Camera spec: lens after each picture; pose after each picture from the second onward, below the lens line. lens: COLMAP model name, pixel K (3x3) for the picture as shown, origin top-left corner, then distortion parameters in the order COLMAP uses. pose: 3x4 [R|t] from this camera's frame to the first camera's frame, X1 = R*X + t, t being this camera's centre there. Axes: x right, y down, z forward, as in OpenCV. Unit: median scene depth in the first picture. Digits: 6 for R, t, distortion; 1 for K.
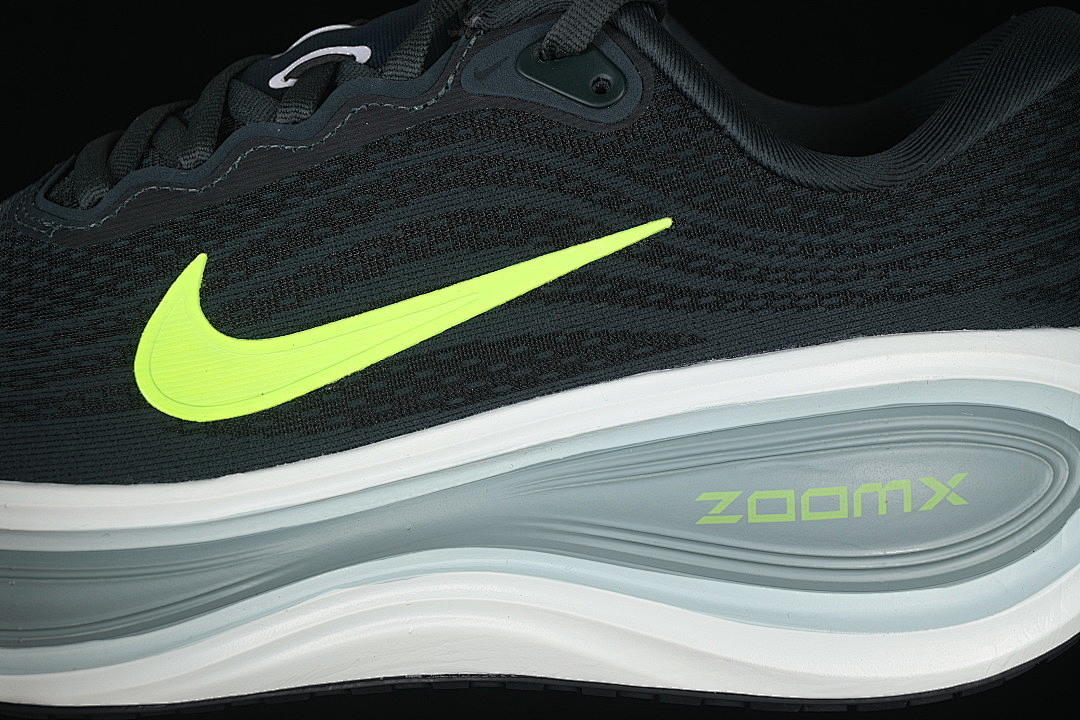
lens RADIAL K [[2377.0, 0, 538.0], [0, 2377.0, 360.2], [0, 0, 1]] dist [-0.020571, 0.000000]
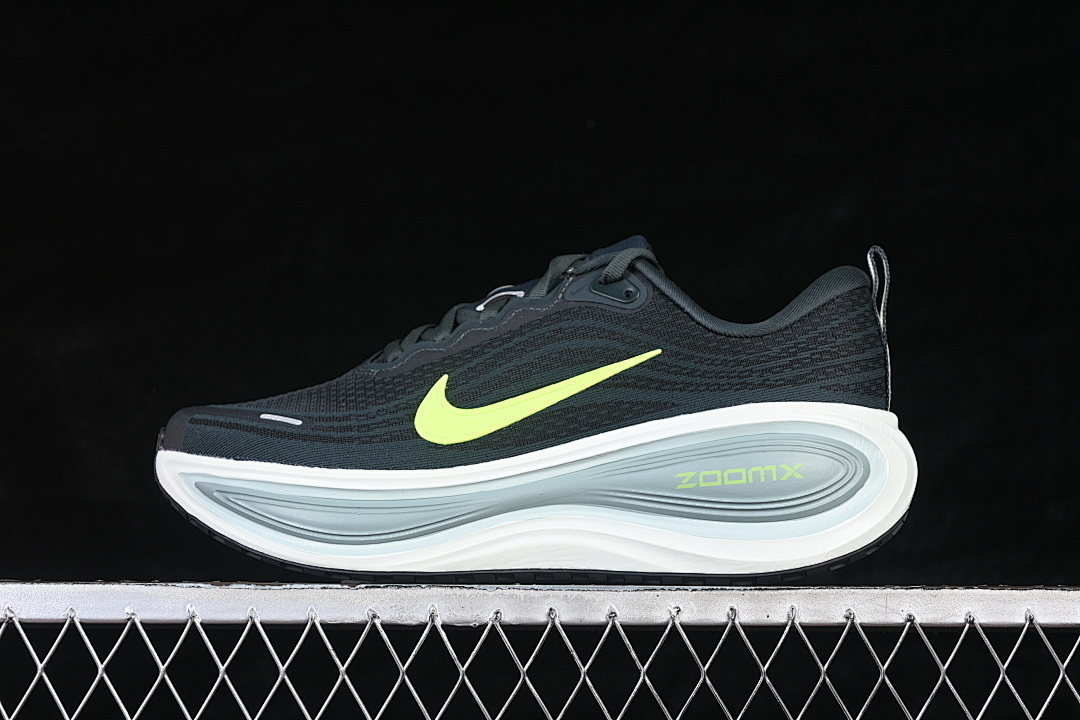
lens RADIAL K [[2377.0, 0, 545.4], [0, 2377.0, 348.6], [0, 0, 1]] dist [-0.020571, 0.000000]
pose [[0.997495, -0.022894, -0.066930, 0.095436], [0.003948, 0.962720, -0.270471, 0.523310], [0.070627, 0.269529, 0.960399, -1.087993]]
